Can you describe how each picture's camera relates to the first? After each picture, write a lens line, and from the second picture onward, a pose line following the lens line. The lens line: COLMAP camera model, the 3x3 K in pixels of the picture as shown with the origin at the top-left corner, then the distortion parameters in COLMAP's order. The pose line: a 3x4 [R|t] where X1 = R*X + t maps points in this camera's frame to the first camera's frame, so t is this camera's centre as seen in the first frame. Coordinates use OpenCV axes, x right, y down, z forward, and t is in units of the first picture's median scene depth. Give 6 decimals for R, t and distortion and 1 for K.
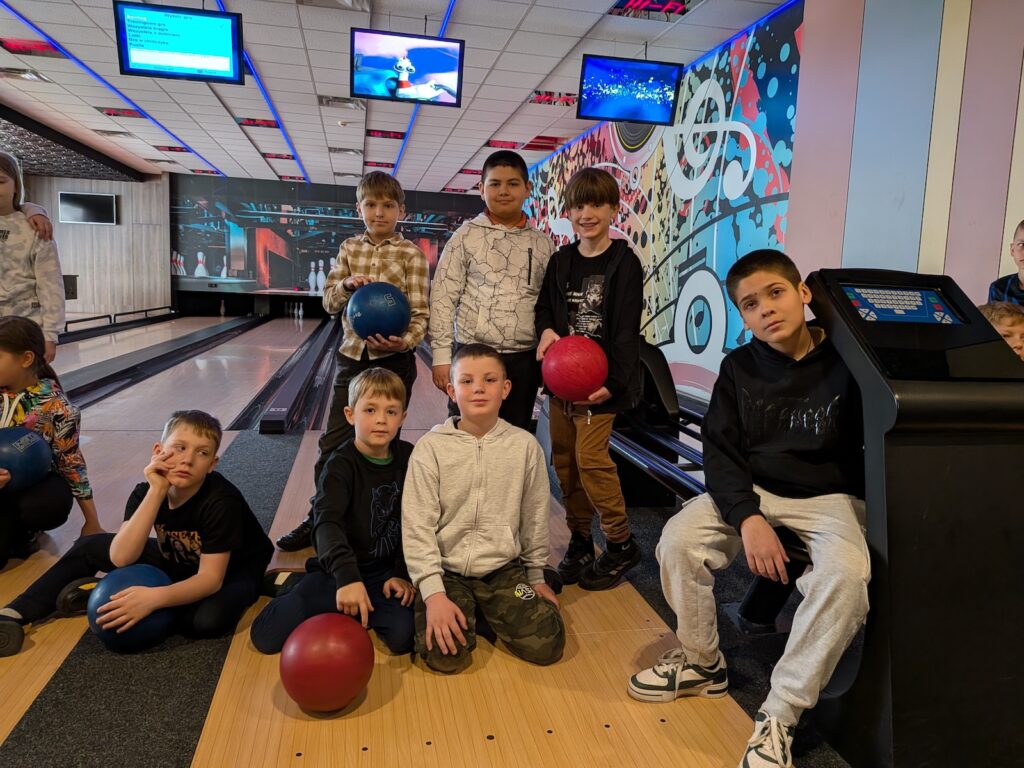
lens RADIAL K [[738.9, 0, 513.9], [0, 738.9, 373.2], [0, 0, 1]] dist [0.048033, -0.073481]
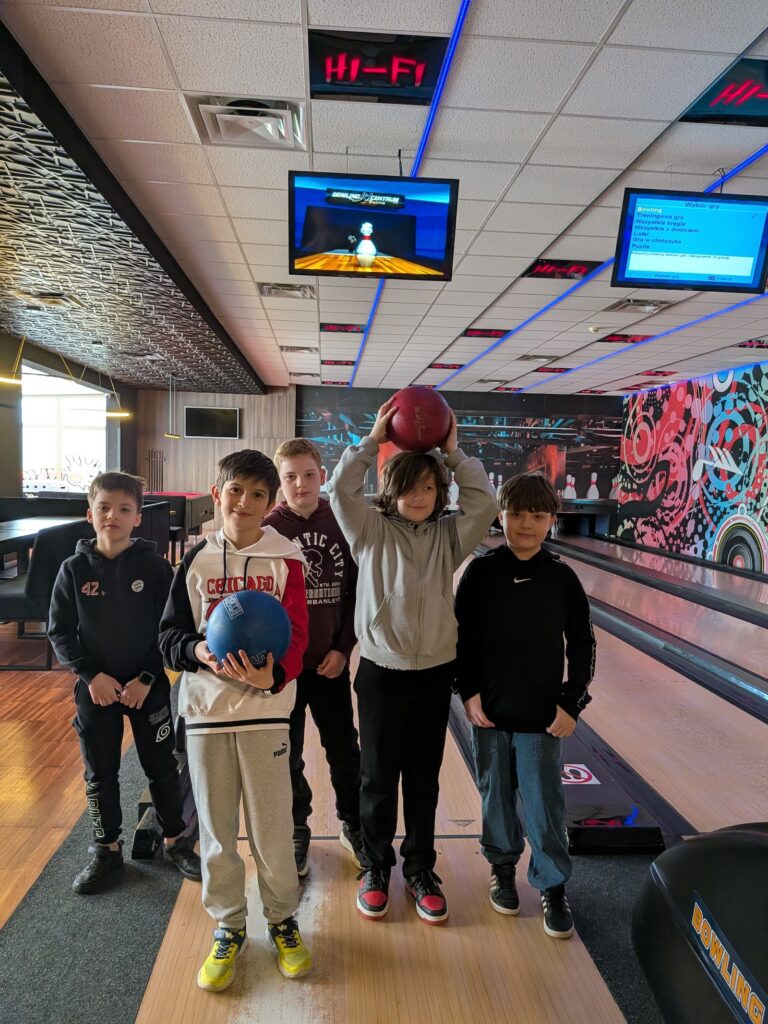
lens RADIAL K [[738.9, 0, 380.5], [0, 738.9, 517.6], [0, 0, 1]] dist [0.048033, -0.073481]
pose [[0.990226, -0.006985, -0.139298, -0.342853], [-0.001278, 0.998249, -0.059137, -0.064911], [0.139467, 0.058737, 0.988483, 0.125170]]
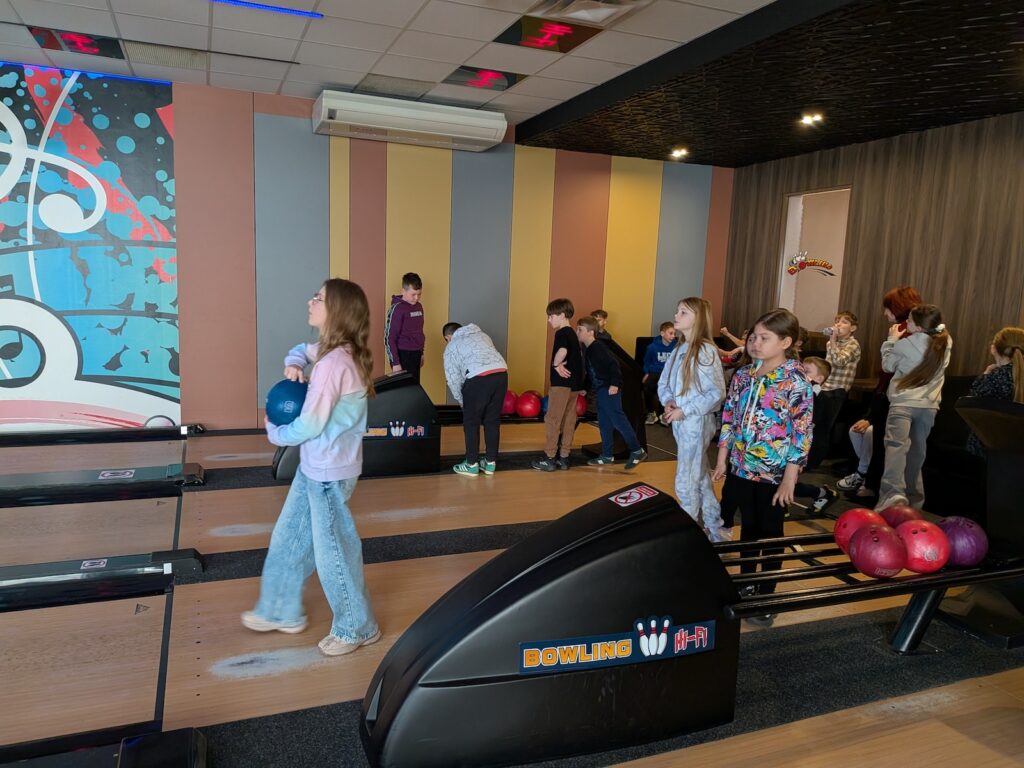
lens RADIAL K [[738.9, 0, 500.9], [0, 738.9, 388.2], [0, 0, 1]] dist [0.048033, -0.073481]
pose [[-0.168880, -0.194398, 0.966276, -0.471925], [0.069668, 0.975551, 0.208440, -0.109300], [-0.983171, 0.102520, -0.151208, 0.325477]]
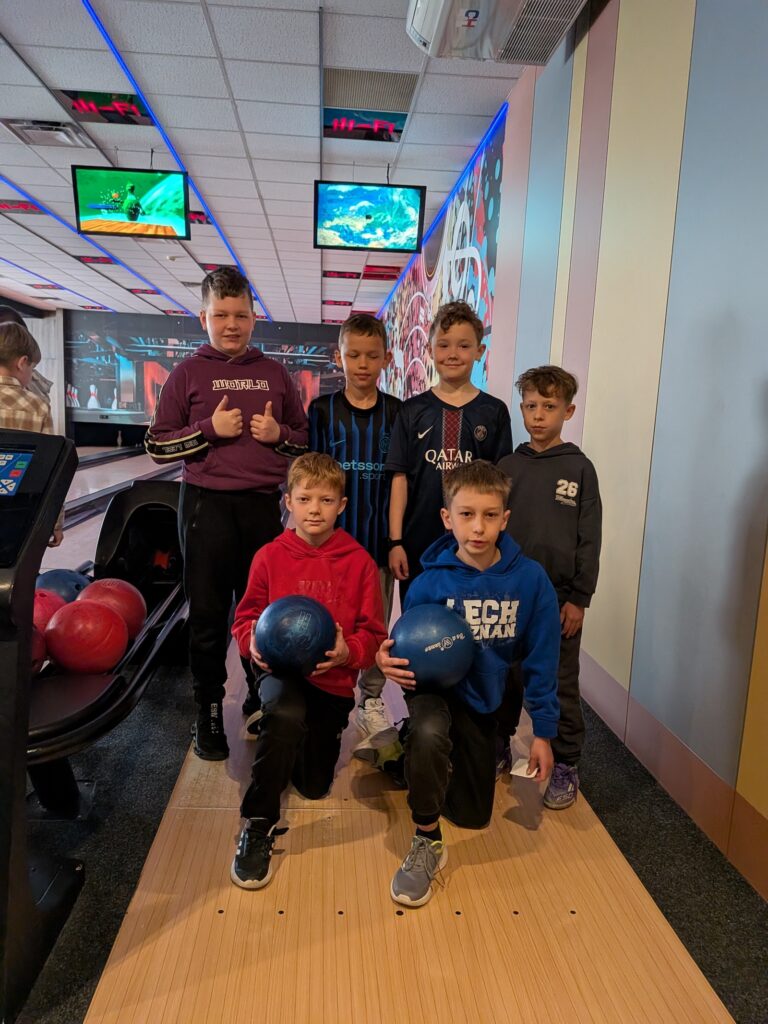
lens RADIAL K [[738.9, 0, 358.4], [0, 738.9, 511.3], [0, 0, 1]] dist [0.048033, -0.073481]
pose [[0.988900, 0.021996, -0.146945, 0.166664], [-0.020366, 0.999713, 0.012587, -0.009666], [0.147180, -0.009454, 0.989065, 0.032577]]
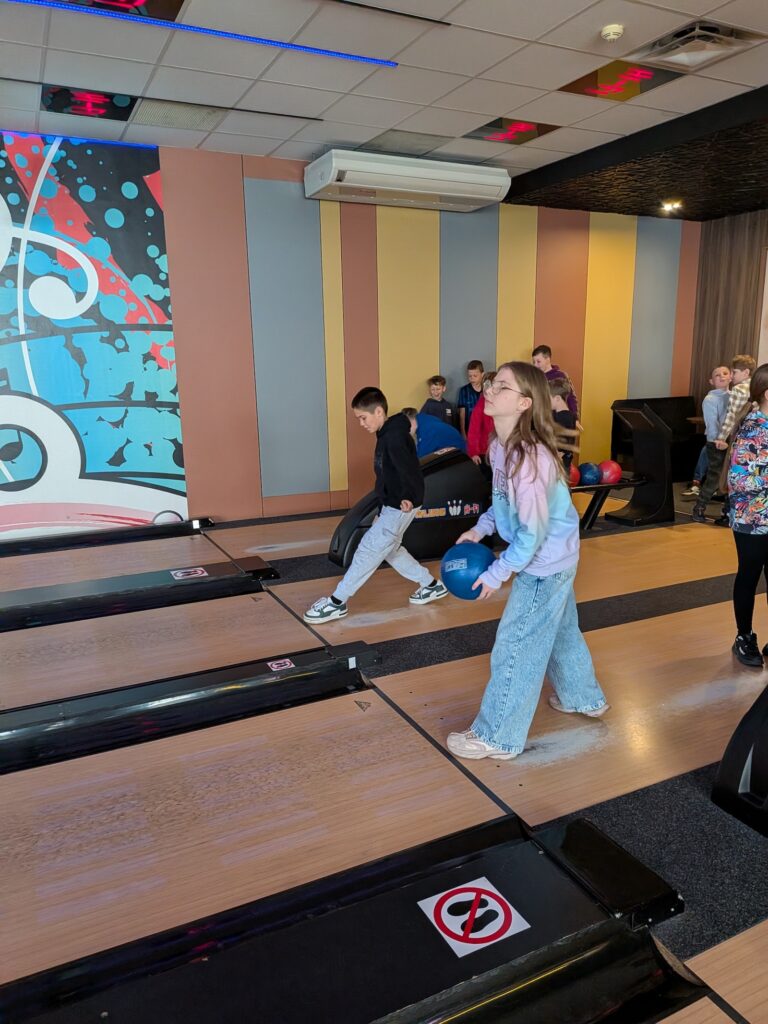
lens RADIAL K [[738.9, 0, 395.7], [0, 738.9, 527.9], [0, 0, 1]] dist [0.048033, -0.073481]
pose [[-0.256679, -0.265640, 0.929275, -0.430670], [0.112316, 0.946775, 0.301666, -0.122442], [-0.959949, 0.181804, -0.213181, 0.466480]]
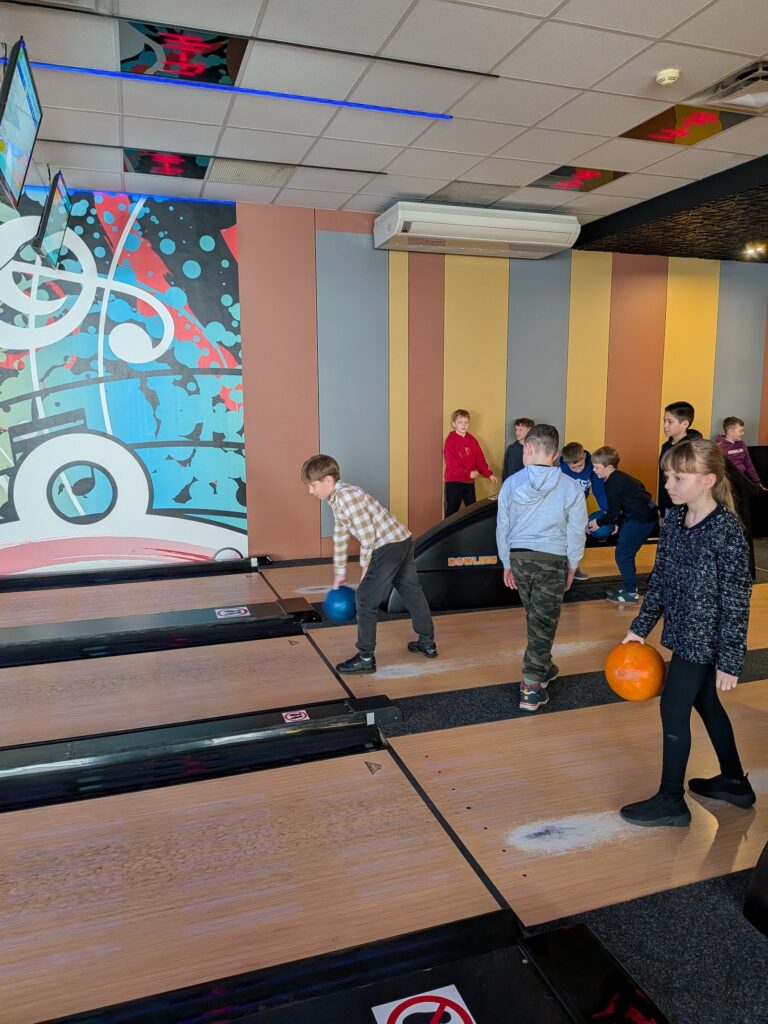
lens RADIAL K [[738.9, 0, 392.6], [0, 738.9, 505.5], [0, 0, 1]] dist [0.048033, -0.073481]
pose [[-0.126412, -0.190888, 0.973438, -0.424359], [0.112113, 0.972273, 0.205219, -0.119079], [-0.985622, 0.135078, -0.101506, 0.437644]]
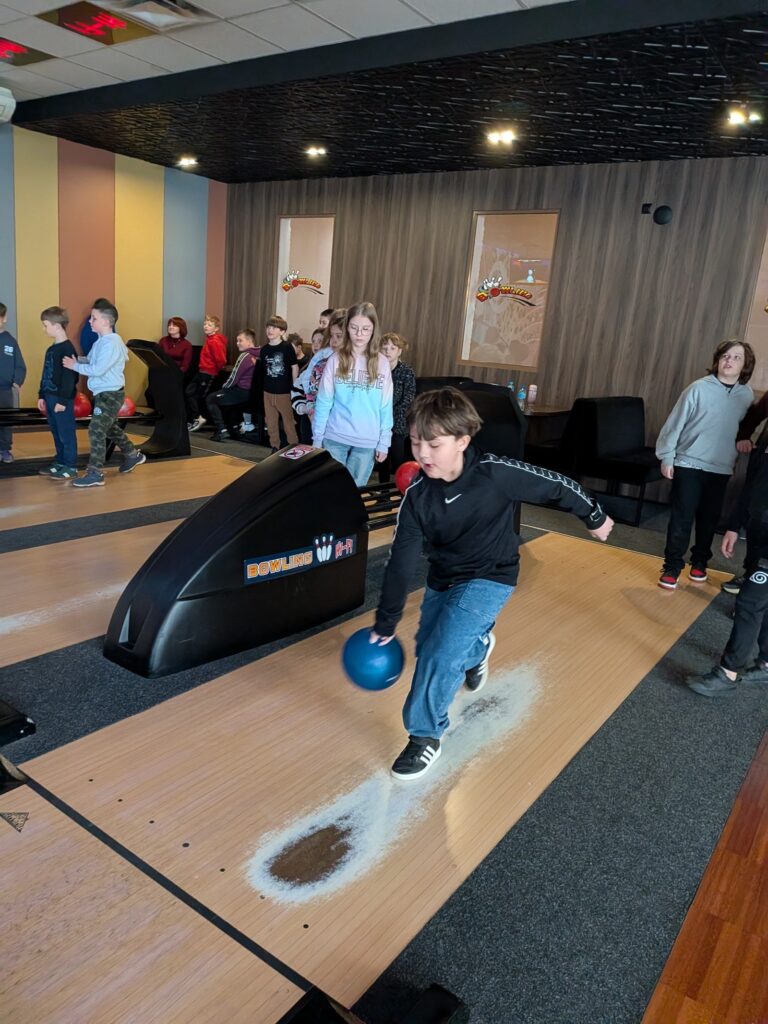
lens RADIAL K [[738.9, 0, 367.3], [0, 738.9, 515.1], [0, 0, 1]] dist [0.048033, -0.073481]
pose [[-0.662594, -0.286858, 0.691868, -0.499660], [-0.031879, 0.933713, 0.356601, -0.110706], [-0.748300, 0.214225, -0.627818, 0.428093]]
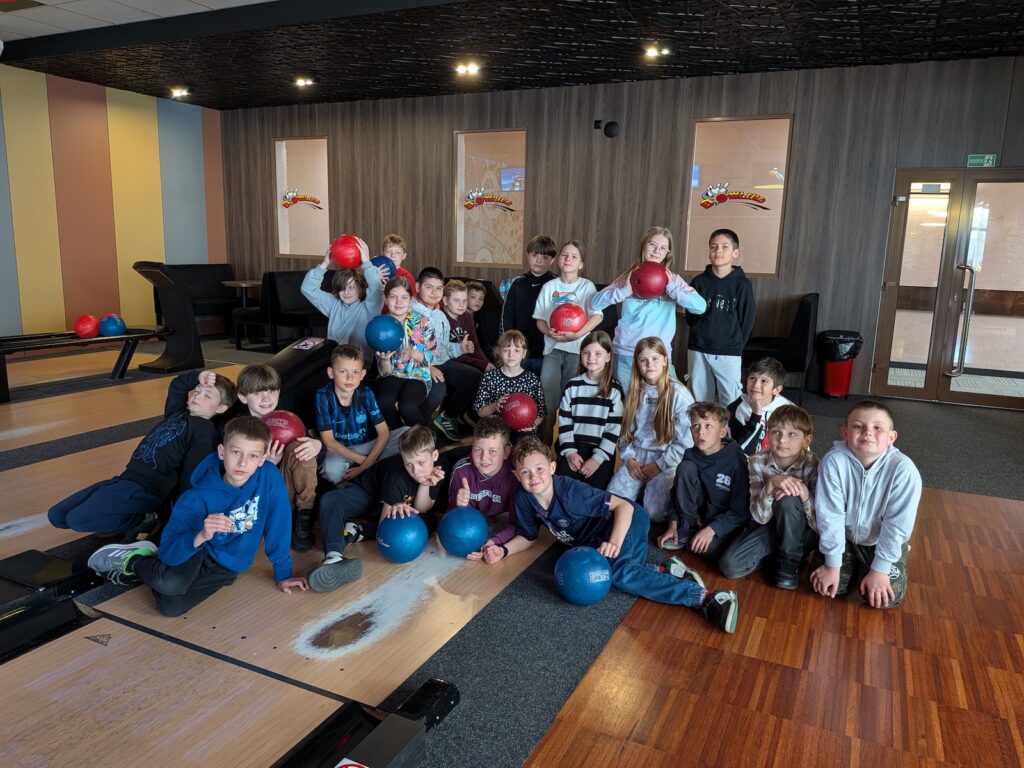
lens RADIAL K [[738.9, 0, 513.5], [0, 738.9, 383.7], [0, 0, 1]] dist [0.048033, -0.073481]
pose [[-0.791143, -0.186477, 0.582510, -0.554565], [0.002060, 0.951571, 0.307421, -0.117477], [-0.611627, 0.244414, -0.752445, 0.467694]]
